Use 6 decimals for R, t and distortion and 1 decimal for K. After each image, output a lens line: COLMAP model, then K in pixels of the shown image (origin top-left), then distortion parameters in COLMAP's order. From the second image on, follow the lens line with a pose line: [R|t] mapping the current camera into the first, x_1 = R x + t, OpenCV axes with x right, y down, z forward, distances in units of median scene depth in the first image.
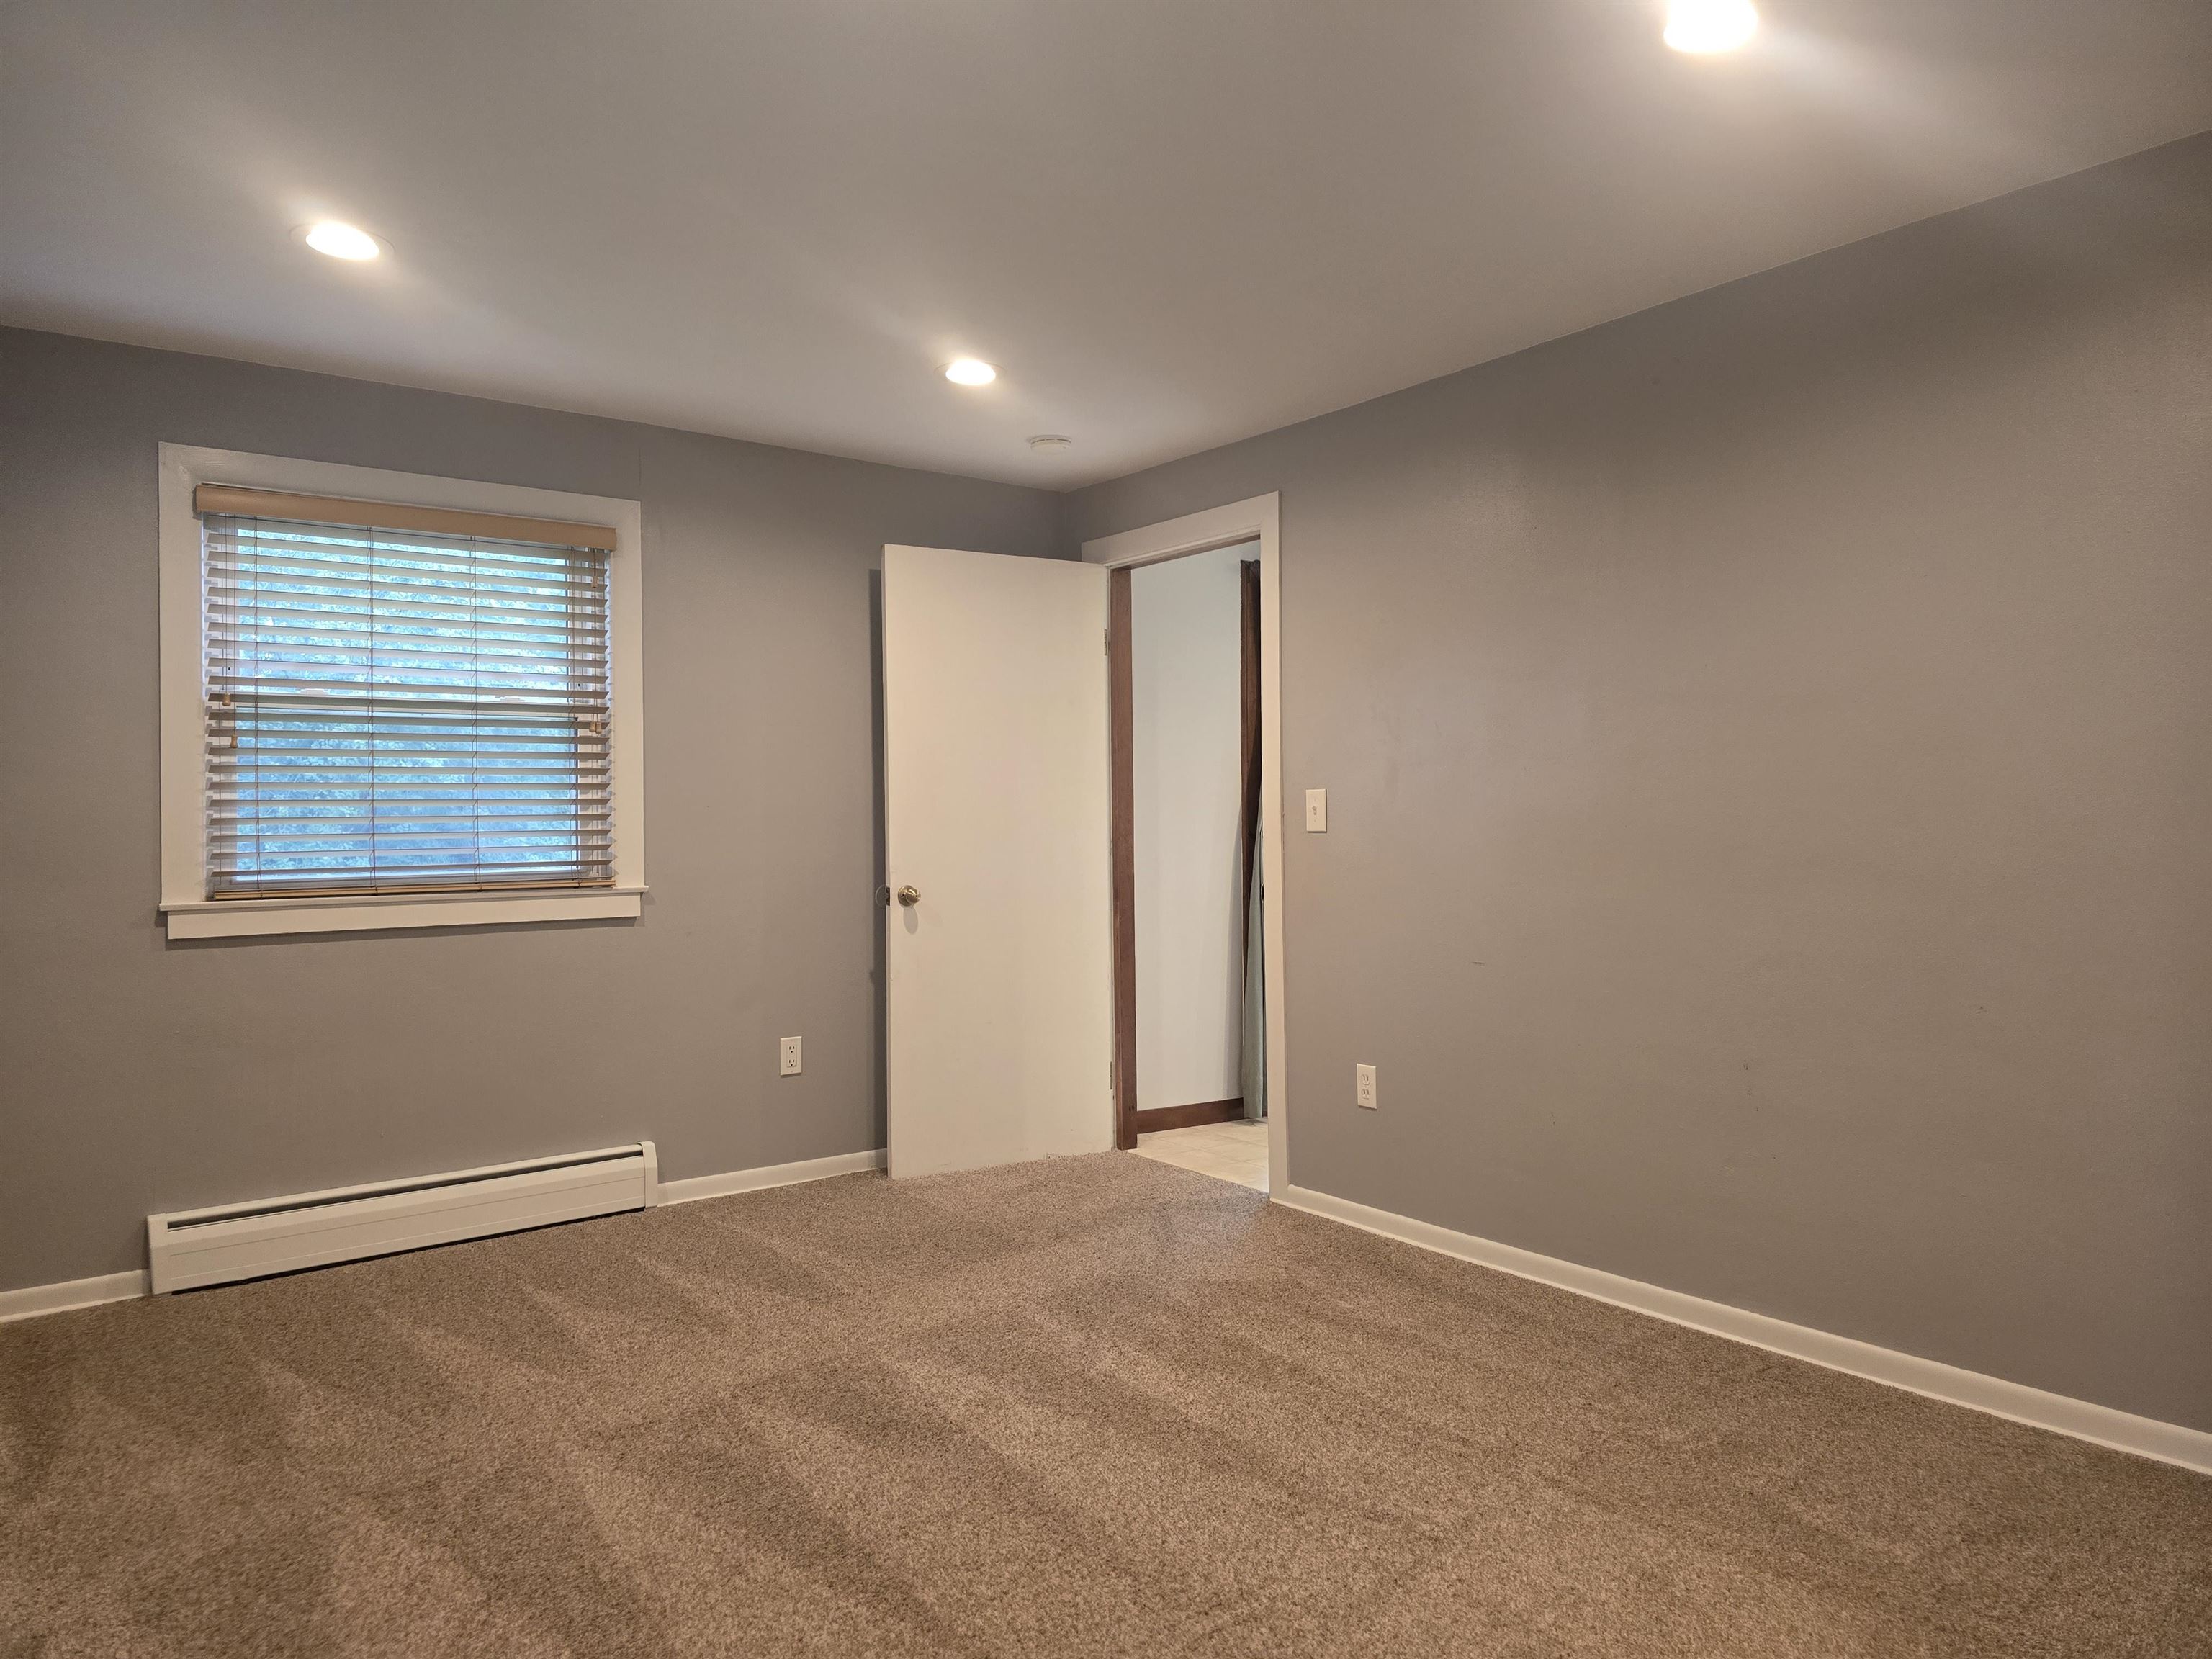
lens RADIAL K [[1489.1, 0, 1108.4], [0, 1489.1, 816.7], [0, 0, 1]] dist [0.061062, -0.057766]
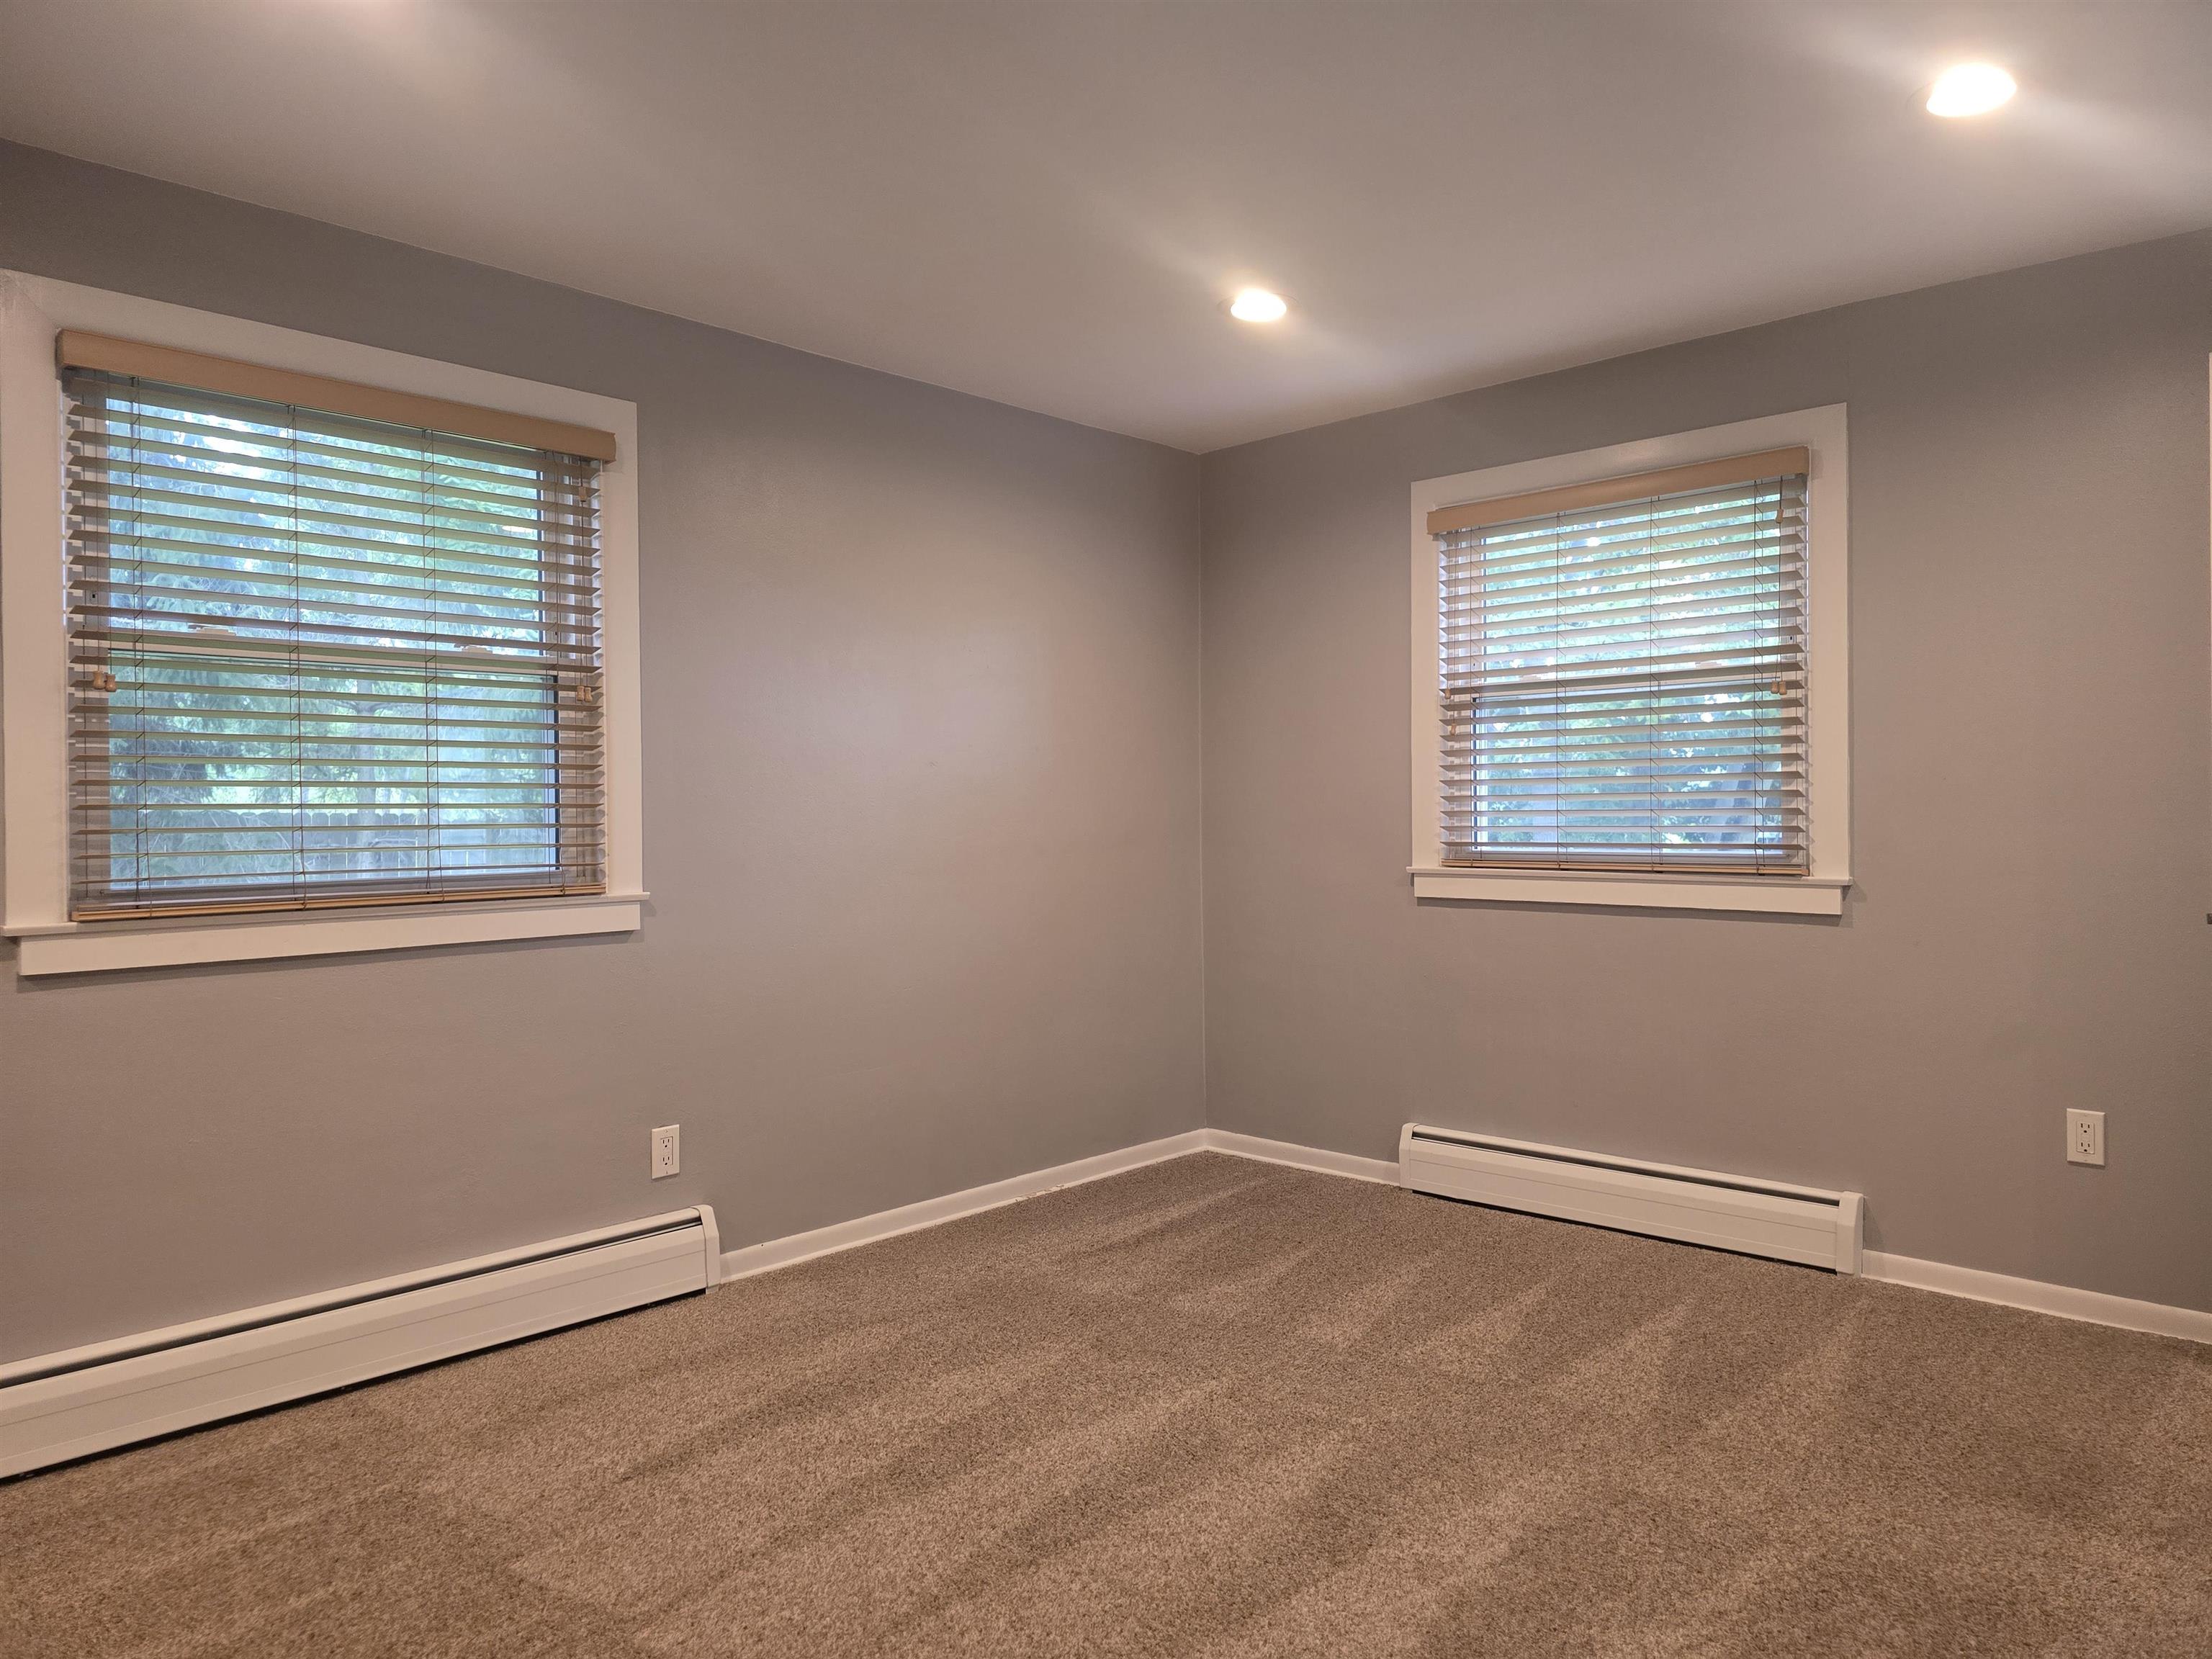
lens RADIAL K [[1489.1, 0, 1108.4], [0, 1489.1, 816.7], [0, 0, 1]] dist [0.061062, -0.057766]
pose [[0.166079, 0.013987, -0.986013, 0.502085], [0.011248, 0.999807, 0.016077, -0.004482], [0.986048, -0.013761, 0.165890, 0.558761]]
